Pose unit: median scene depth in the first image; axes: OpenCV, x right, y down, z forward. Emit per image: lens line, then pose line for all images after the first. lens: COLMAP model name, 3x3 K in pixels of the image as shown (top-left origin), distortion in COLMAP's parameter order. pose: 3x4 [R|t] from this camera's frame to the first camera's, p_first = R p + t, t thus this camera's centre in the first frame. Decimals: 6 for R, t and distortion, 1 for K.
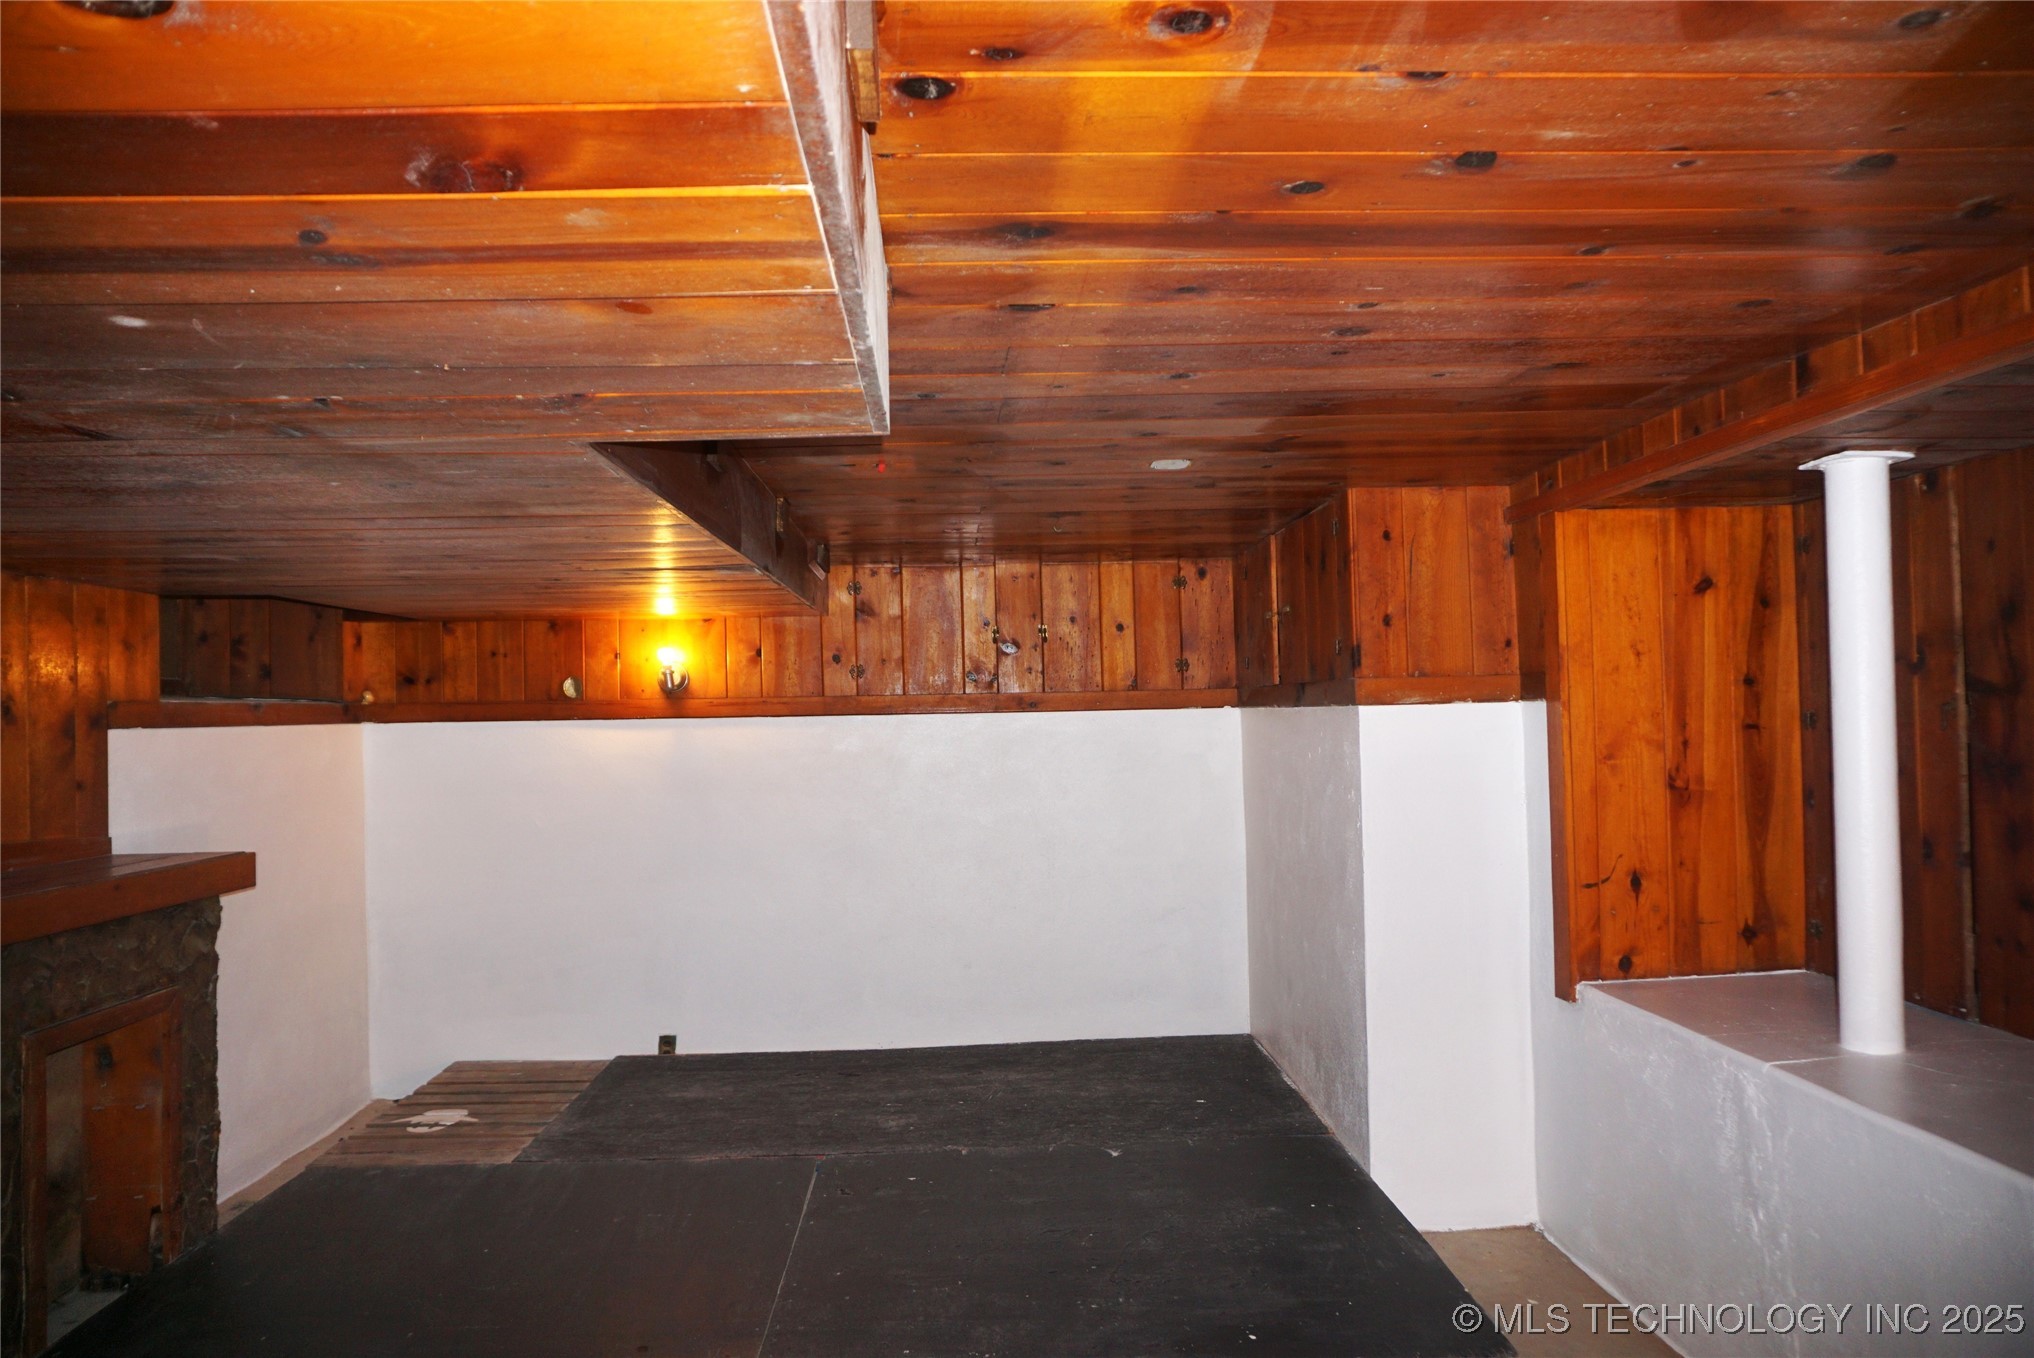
lens RADIAL K [[1354.9, 0, 1010.1], [0, 1354.9, 685.7], [0, 0, 1]] dist [-0.062430, 0.046360]
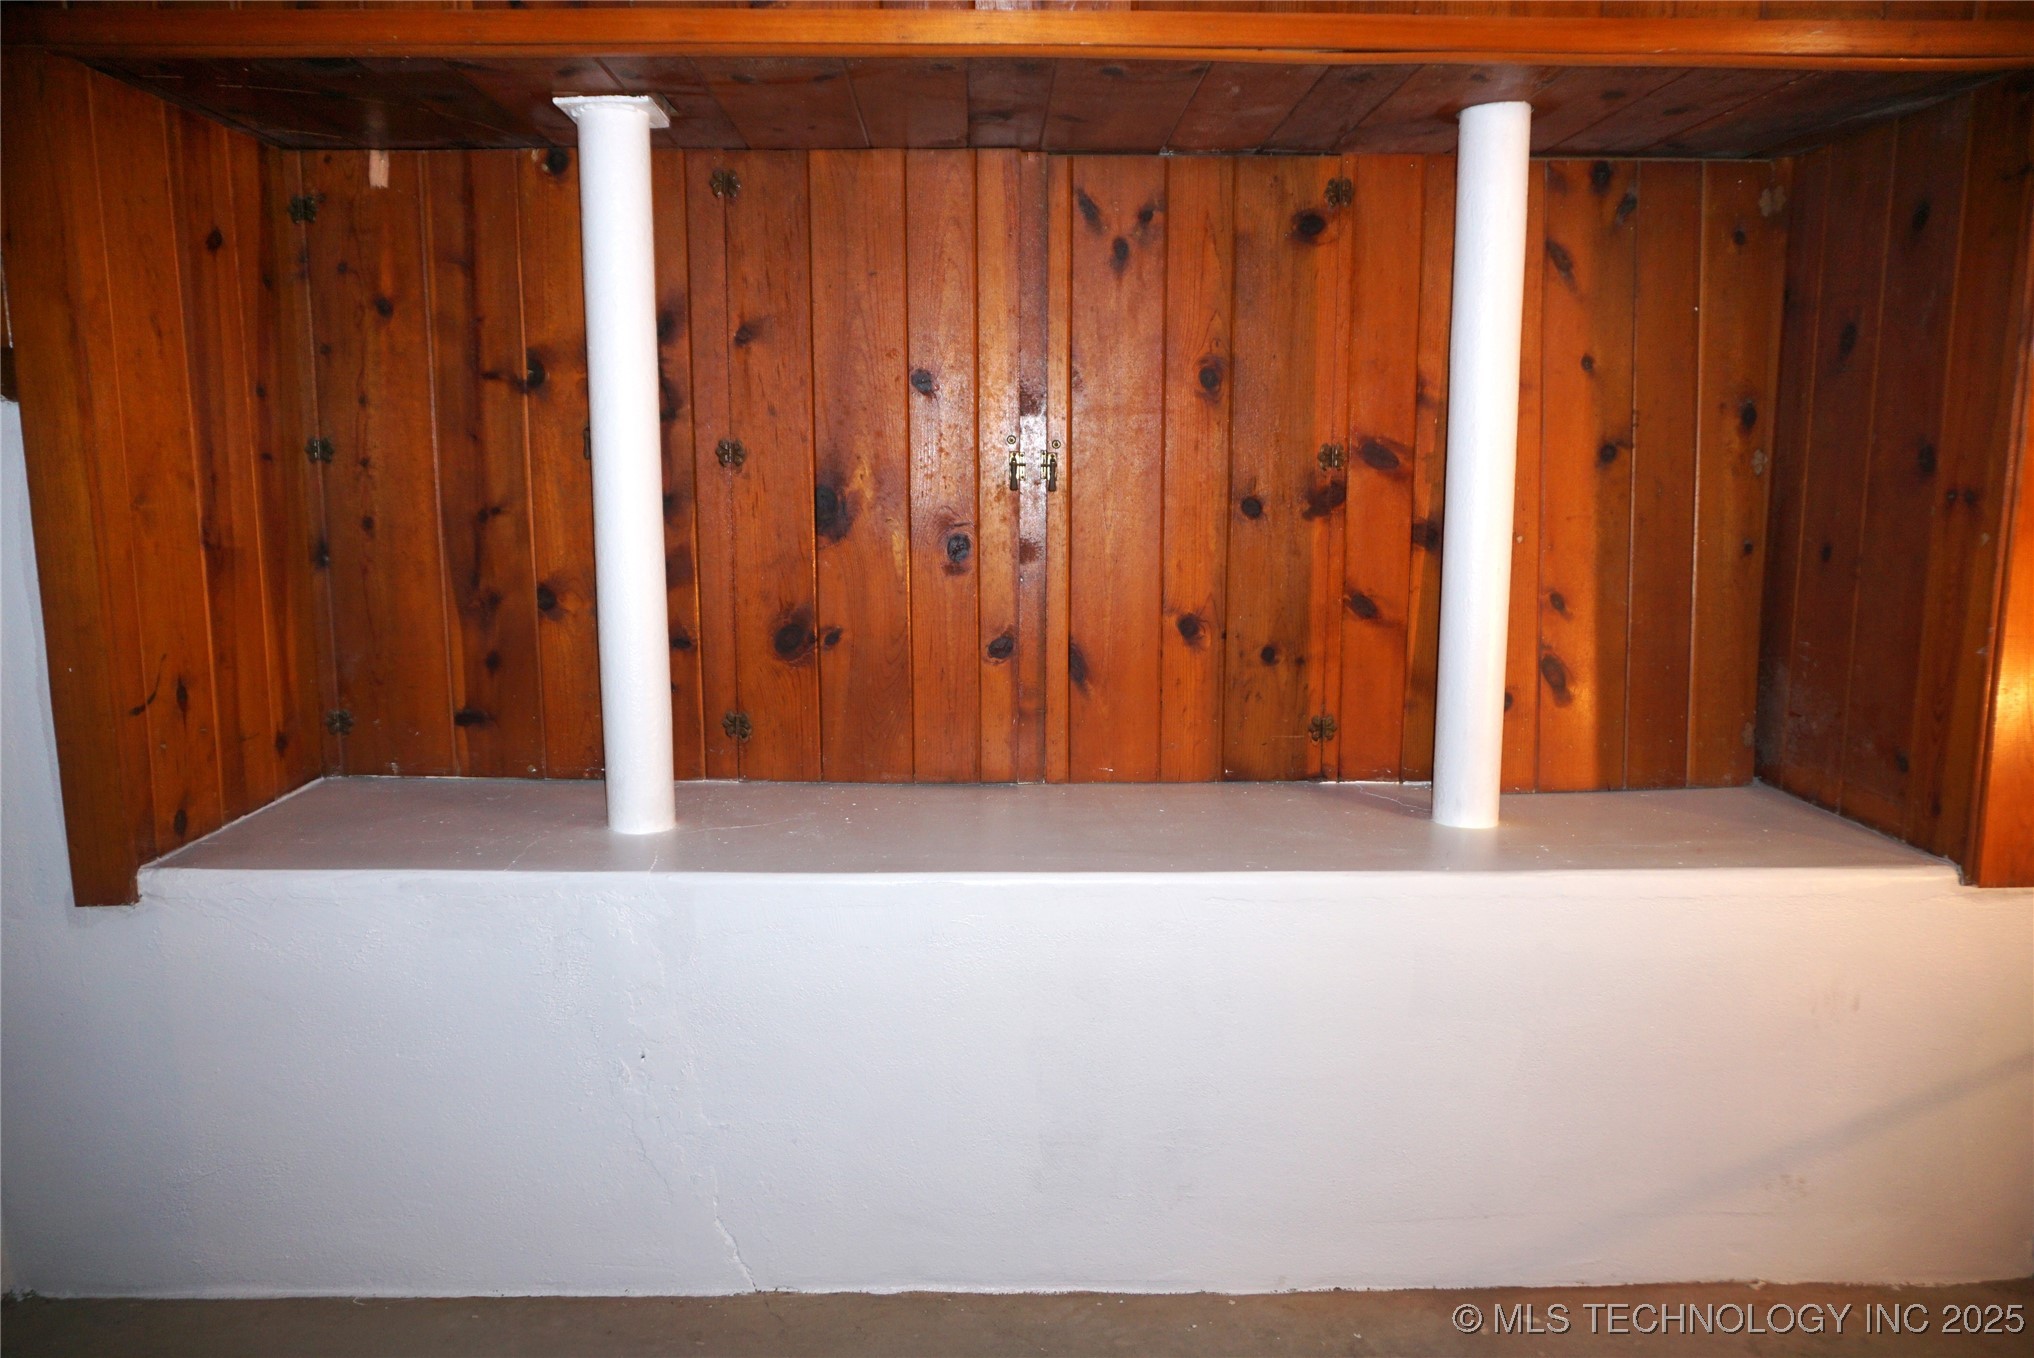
lens RADIAL K [[1354.9, 0, 1010.1], [0, 1354.9, 685.7], [0, 0, 1]] dist [-0.062430, 0.046360]
pose [[0.017953, -0.137375, 0.990356, -0.160430], [-0.025480, 0.990132, 0.137806, 0.043840], [-0.999514, -0.027708, 0.014276, 0.591851]]
